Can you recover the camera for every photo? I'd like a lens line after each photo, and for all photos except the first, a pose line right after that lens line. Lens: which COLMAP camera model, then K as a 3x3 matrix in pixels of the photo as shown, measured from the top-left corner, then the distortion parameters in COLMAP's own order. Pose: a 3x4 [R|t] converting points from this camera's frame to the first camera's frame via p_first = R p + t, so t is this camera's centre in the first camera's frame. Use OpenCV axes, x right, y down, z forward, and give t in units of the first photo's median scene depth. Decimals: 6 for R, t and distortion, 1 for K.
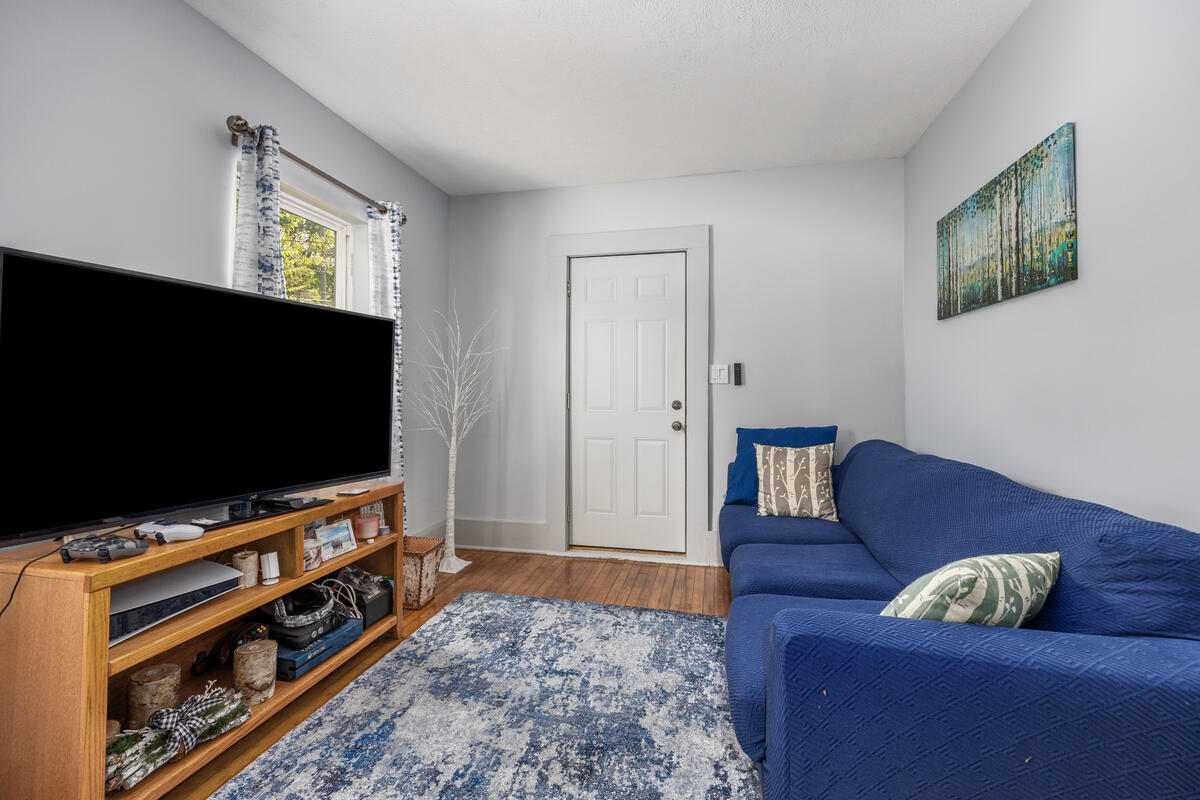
lens RADIAL K [[496.8, 0, 602.1], [0, 496.8, 394.0], [0, 0, 1]] dist [0.004880, -0.000195]
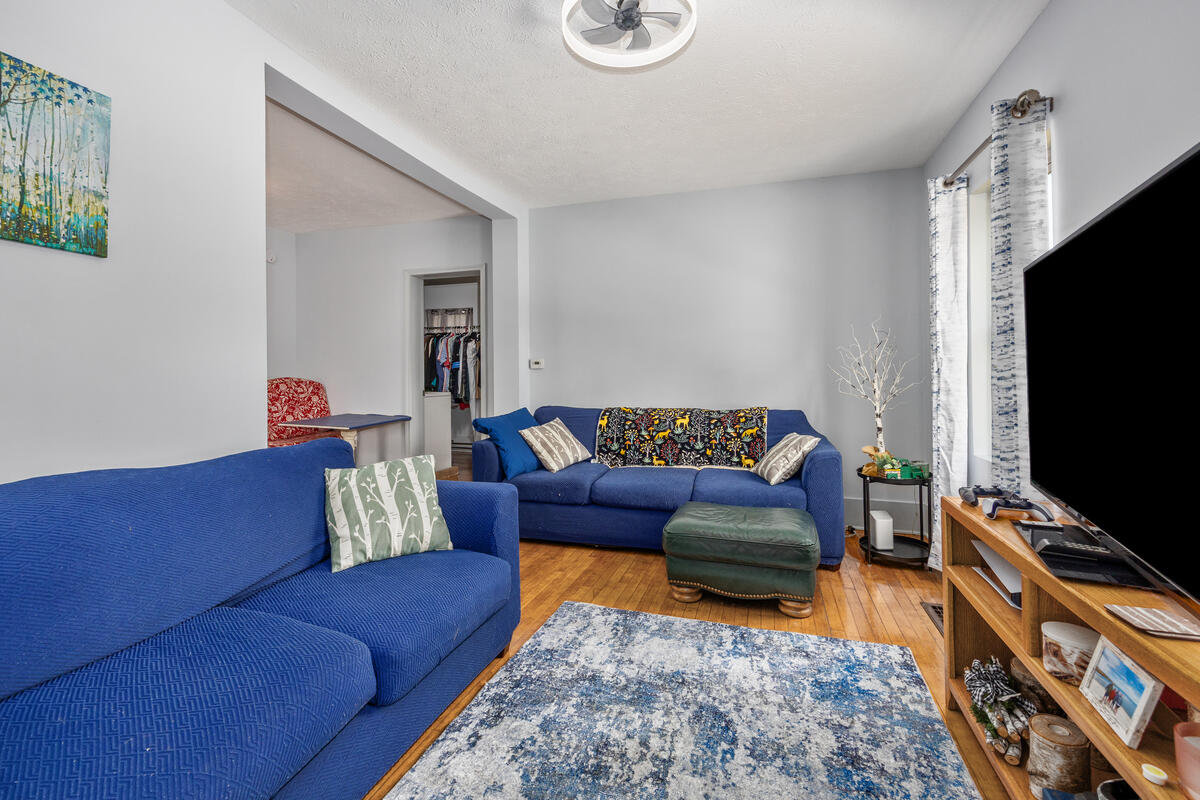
lens RADIAL K [[496.8, 0, 610.8], [0, 496.8, 364.9], [0, 0, 1]] dist [0.004880, -0.000195]
pose [[-0.997076, 0.003182, 0.076346, -0.119563], [0.002317, 0.999932, -0.011414, -0.005656], [-0.076378, -0.011204, -0.997016, 1.873766]]
